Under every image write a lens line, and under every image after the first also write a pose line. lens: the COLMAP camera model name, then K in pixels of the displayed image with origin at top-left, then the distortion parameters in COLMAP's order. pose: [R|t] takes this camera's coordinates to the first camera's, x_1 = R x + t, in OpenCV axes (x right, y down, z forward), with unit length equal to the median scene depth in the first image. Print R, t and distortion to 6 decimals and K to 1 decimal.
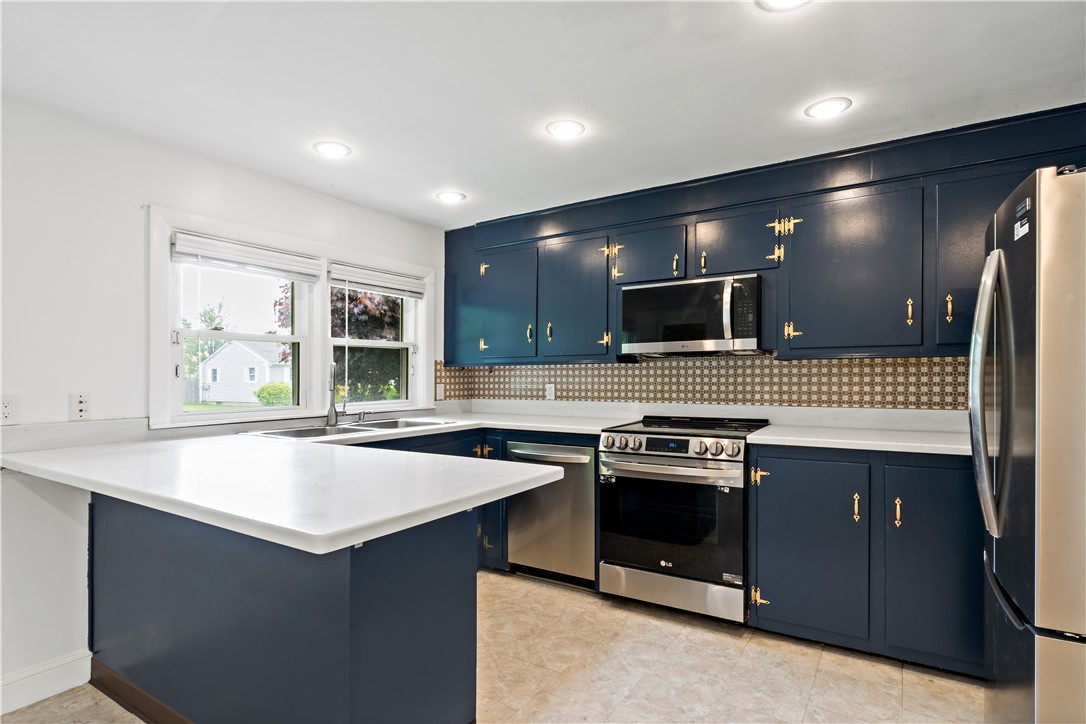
lens RADIAL K [[539.1, 0, 542.3], [0, 539.1, 373.2], [0, 0, 1]] dist [-0.006879, 0.002037]
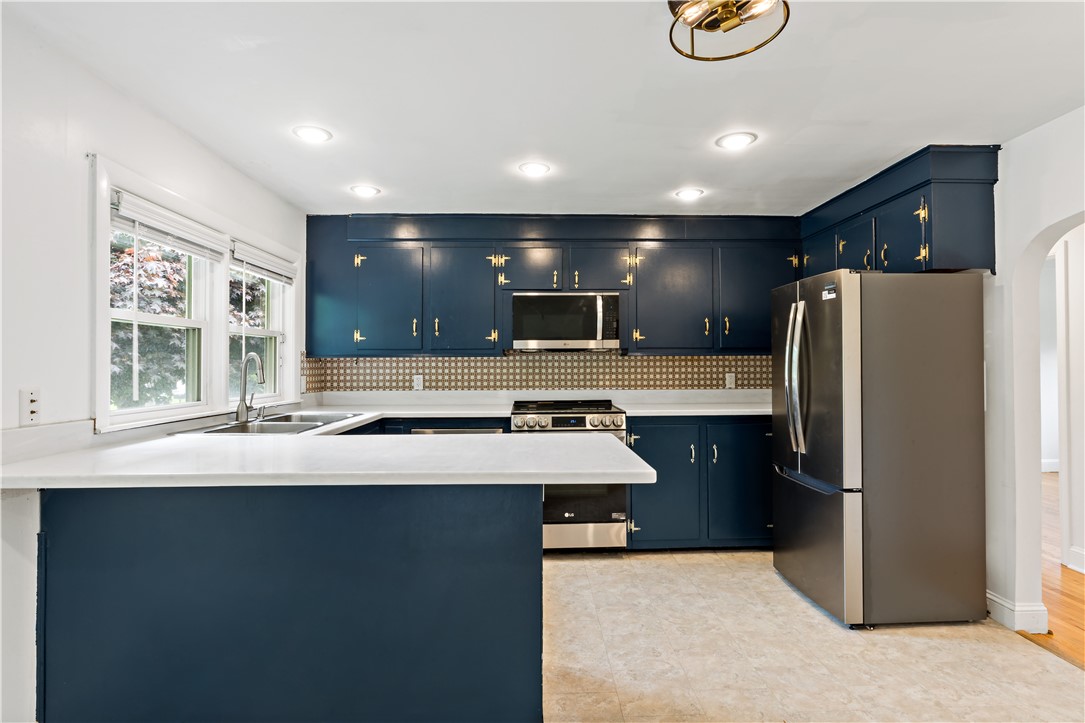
lens RADIAL K [[538.6, 0, 559.5], [0, 538.6, 355.2], [0, 0, 1]] dist [-0.006879, 0.002037]
pose [[0.824379, 0.013688, 0.565873, -0.479234], [-0.003436, 0.999810, -0.019180, 0.000388], [-0.566028, 0.013867, 0.824269, -0.040030]]
